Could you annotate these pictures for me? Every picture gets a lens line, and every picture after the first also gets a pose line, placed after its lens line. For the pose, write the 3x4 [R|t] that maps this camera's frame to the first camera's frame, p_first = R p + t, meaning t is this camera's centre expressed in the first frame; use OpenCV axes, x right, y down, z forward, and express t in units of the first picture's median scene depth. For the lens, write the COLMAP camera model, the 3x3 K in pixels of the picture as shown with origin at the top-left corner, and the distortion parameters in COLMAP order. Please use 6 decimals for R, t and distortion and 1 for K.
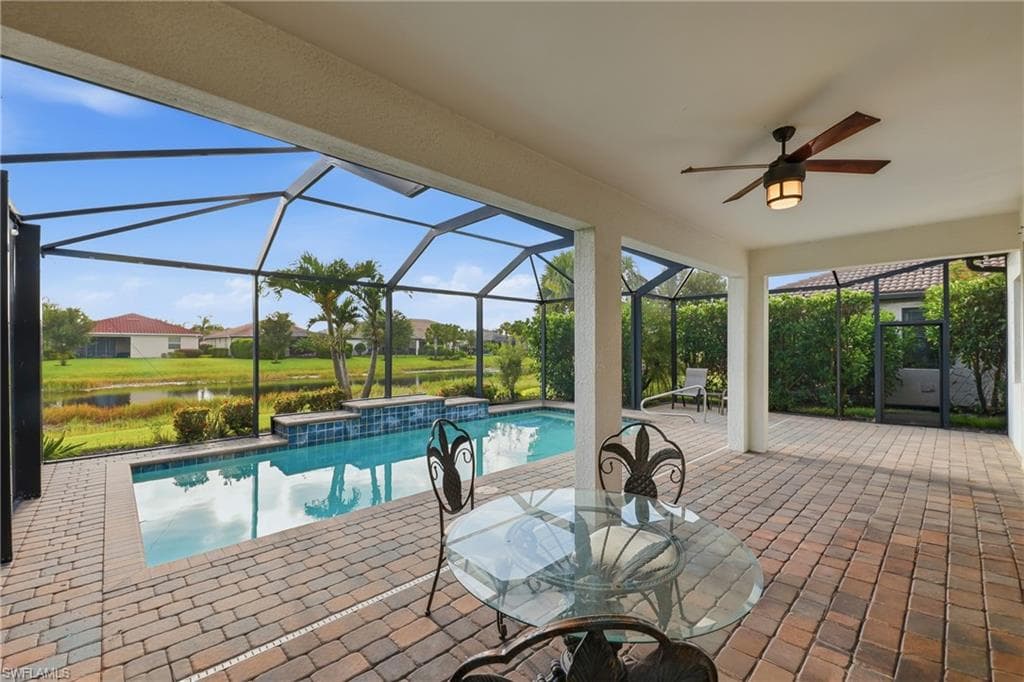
lens RADIAL K [[419.0, 0, 511.5], [0, 419.0, 346.7], [0, 0, 1]] dist [0.002339, 0.000122]
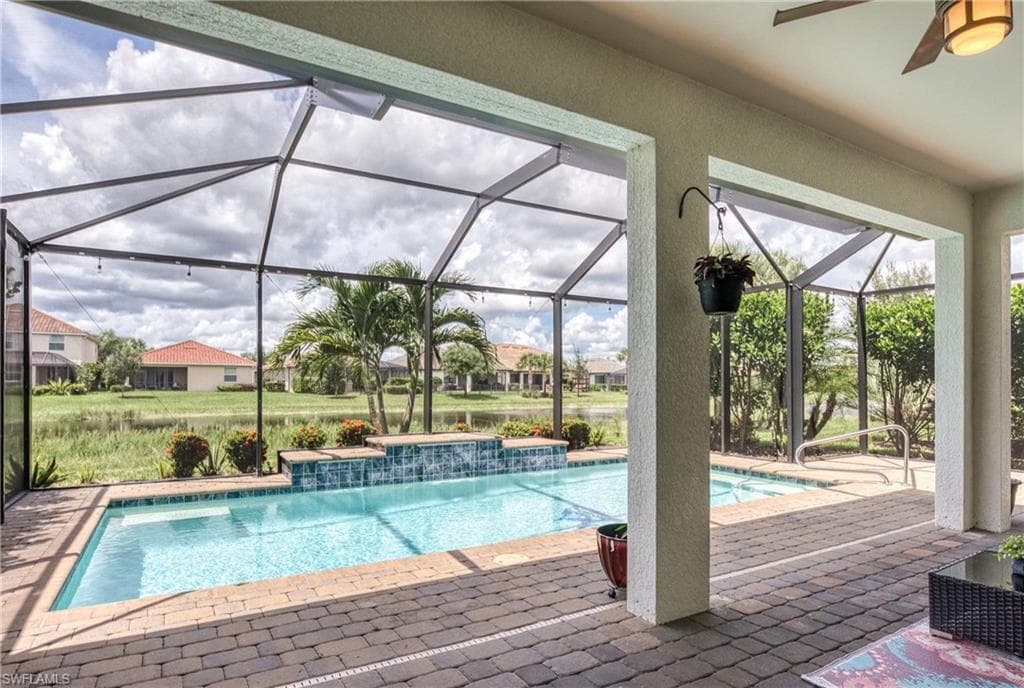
lens RADIAL K [[560.2, 0, 511.5], [0, 560.2, 379.6], [0, 0, 1]] dist [-0.034265, -0.000750]
pose [[0.973236, 0.001210, -0.229807, 0.084106], [-0.003267, 0.999958, -0.008573, 0.036101], [0.229787, 0.009094, 0.973199, 0.074442]]
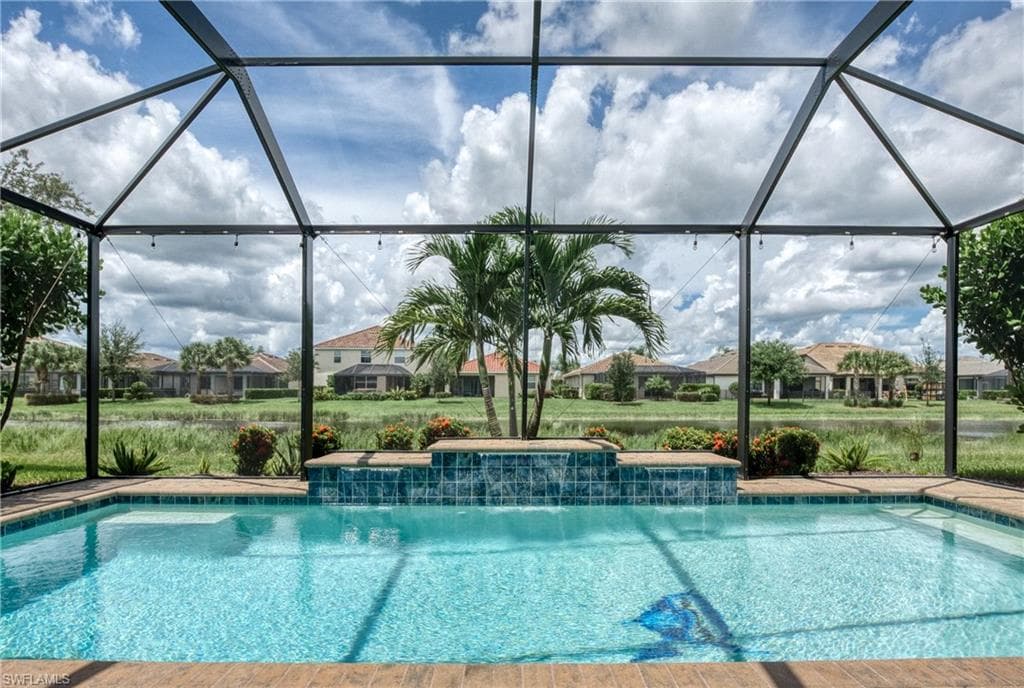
lens RADIAL K [[570.6, 0, 512.3], [0, 570.6, 400.7], [0, 0, 1]] dist [-0.025393, -0.000206]
pose [[0.719227, 0.011488, -0.694680, 0.217234], [-0.001400, 0.999885, 0.015086, 0.067503], [0.694774, -0.009878, 0.719160, 0.511632]]
